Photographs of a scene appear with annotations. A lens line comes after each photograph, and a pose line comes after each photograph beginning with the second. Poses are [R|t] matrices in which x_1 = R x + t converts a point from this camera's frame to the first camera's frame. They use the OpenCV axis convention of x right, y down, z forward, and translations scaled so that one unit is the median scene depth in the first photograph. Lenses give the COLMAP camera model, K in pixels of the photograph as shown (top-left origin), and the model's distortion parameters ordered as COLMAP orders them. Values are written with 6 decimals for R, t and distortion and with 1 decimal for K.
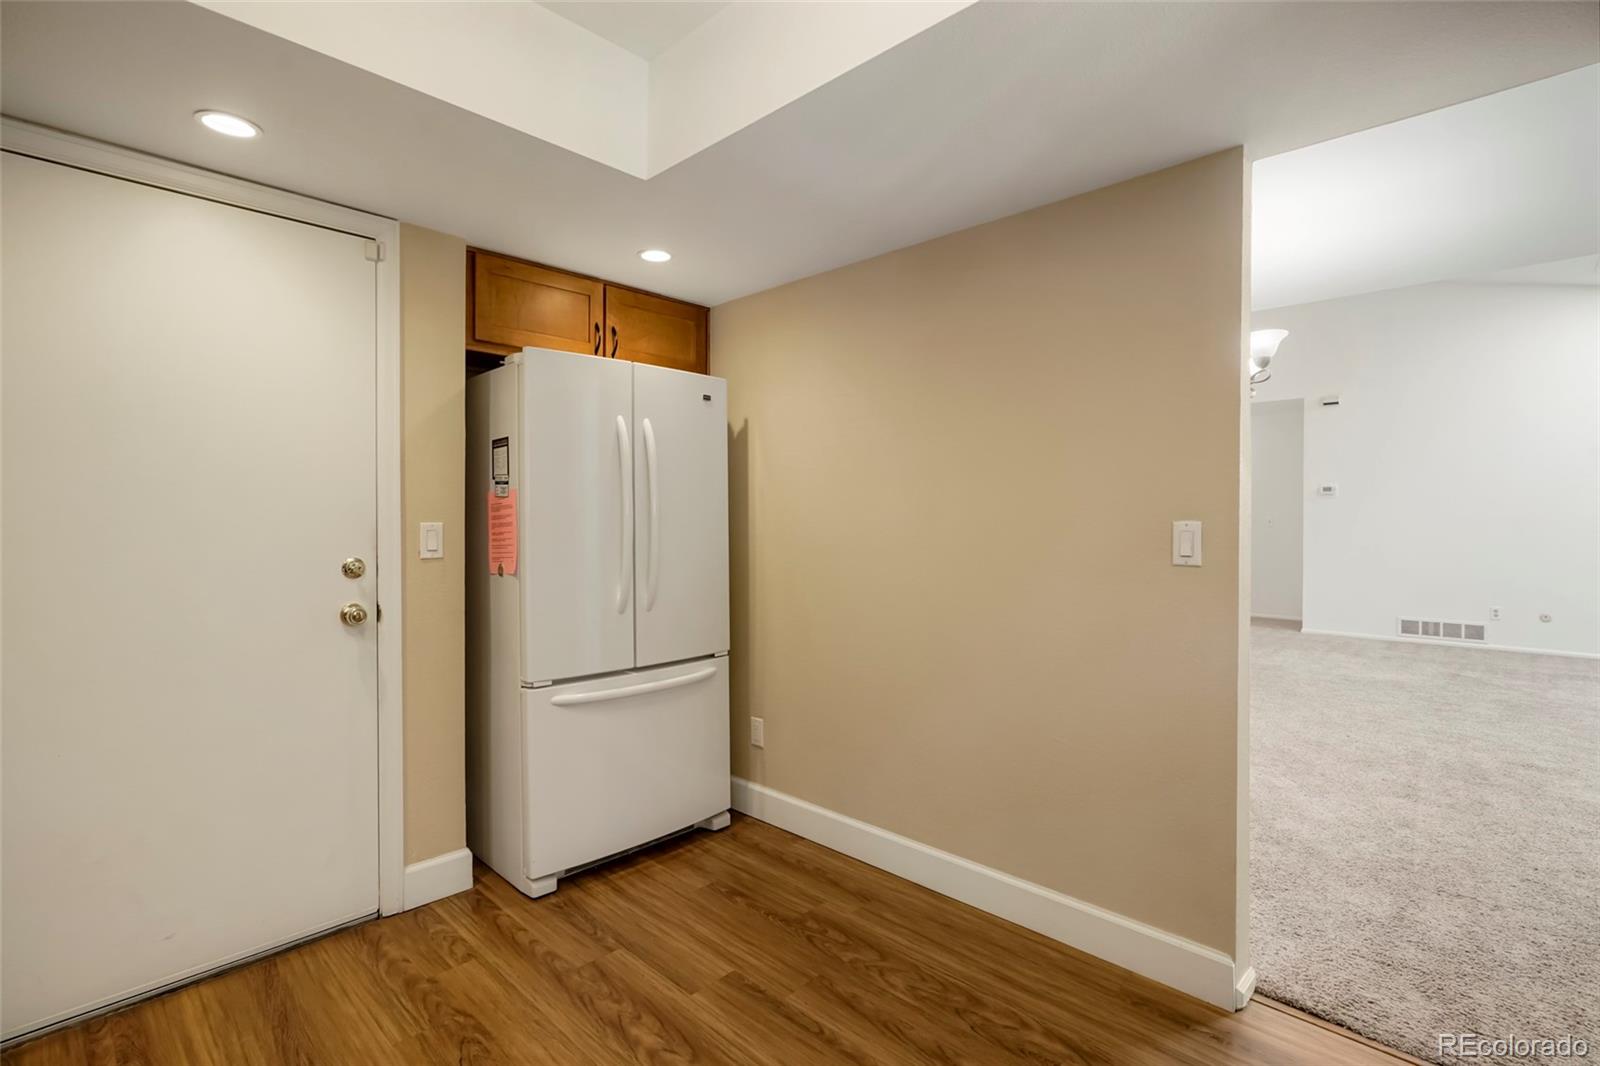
lens RADIAL K [[737.5, 0, 796.7], [0, 737.5, 526.7], [0, 0, 1]] dist [-0.002075, 0.000418]
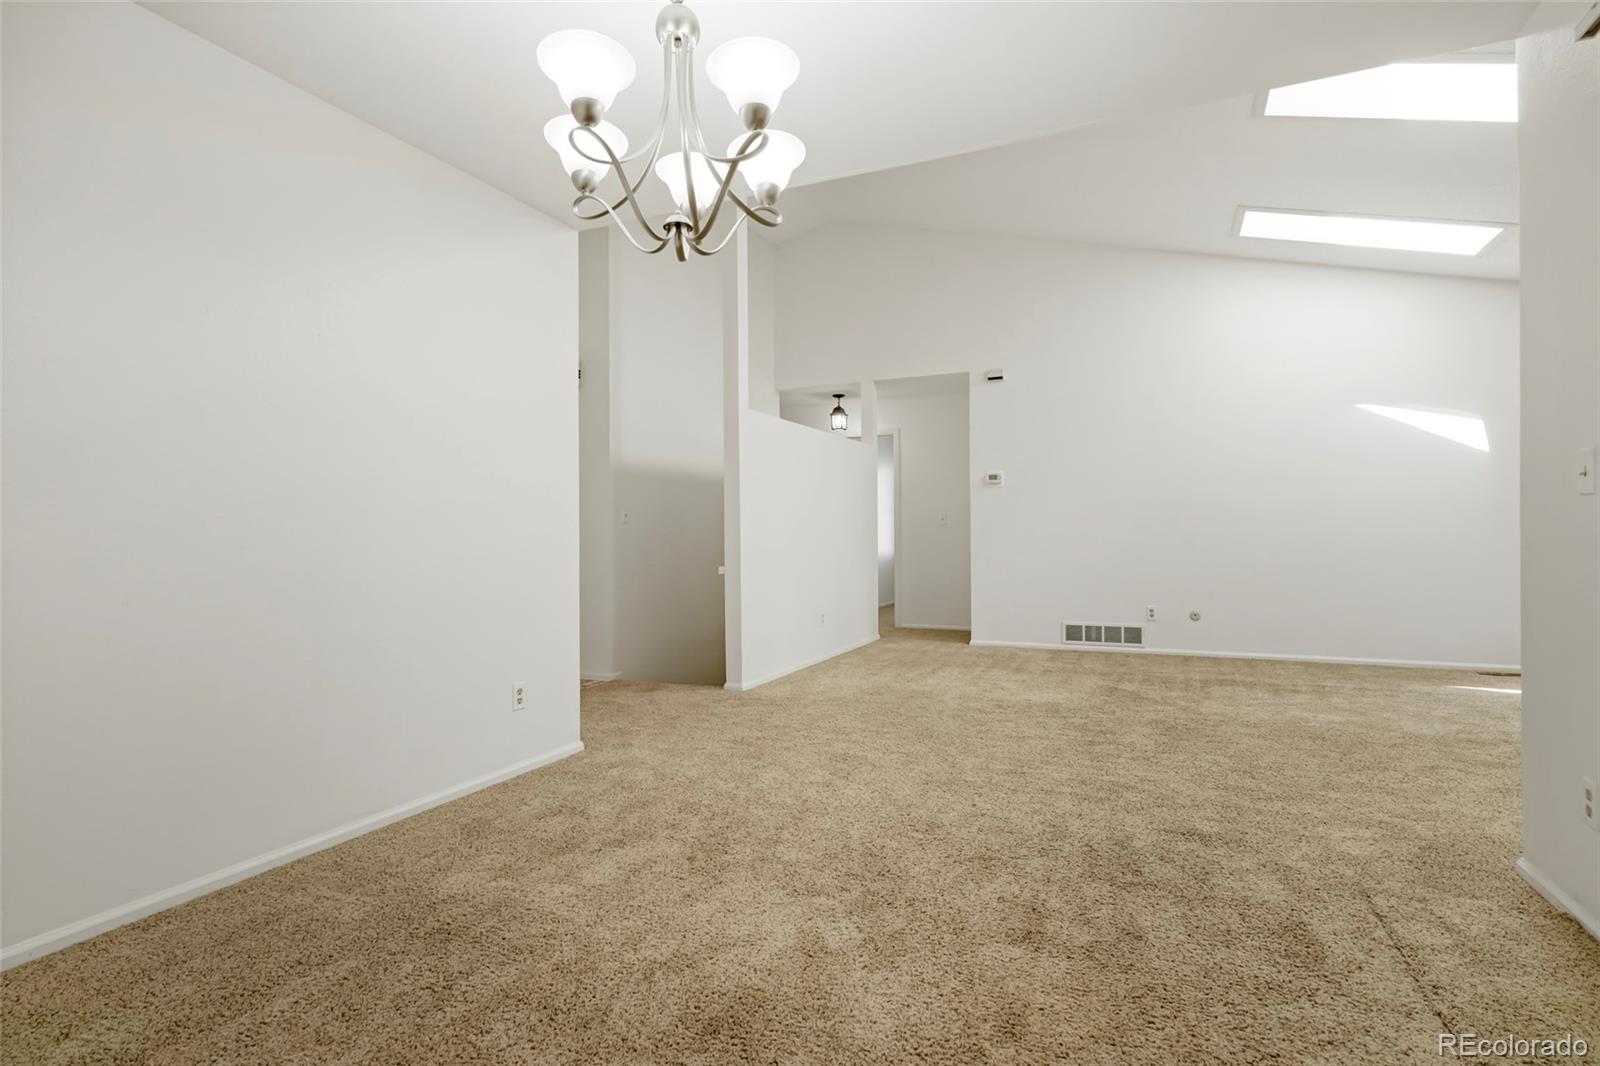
lens RADIAL K [[763.4, 0, 804.1], [0, 763.4, 535.6], [0, 0, 1]] dist [0.003799, 0.000856]
pose [[0.945924, -0.006462, 0.324323, 0.255159], [0.011835, 0.999823, -0.014597, 0.032379], [-0.324172, 0.017646, 0.945834, 0.262611]]
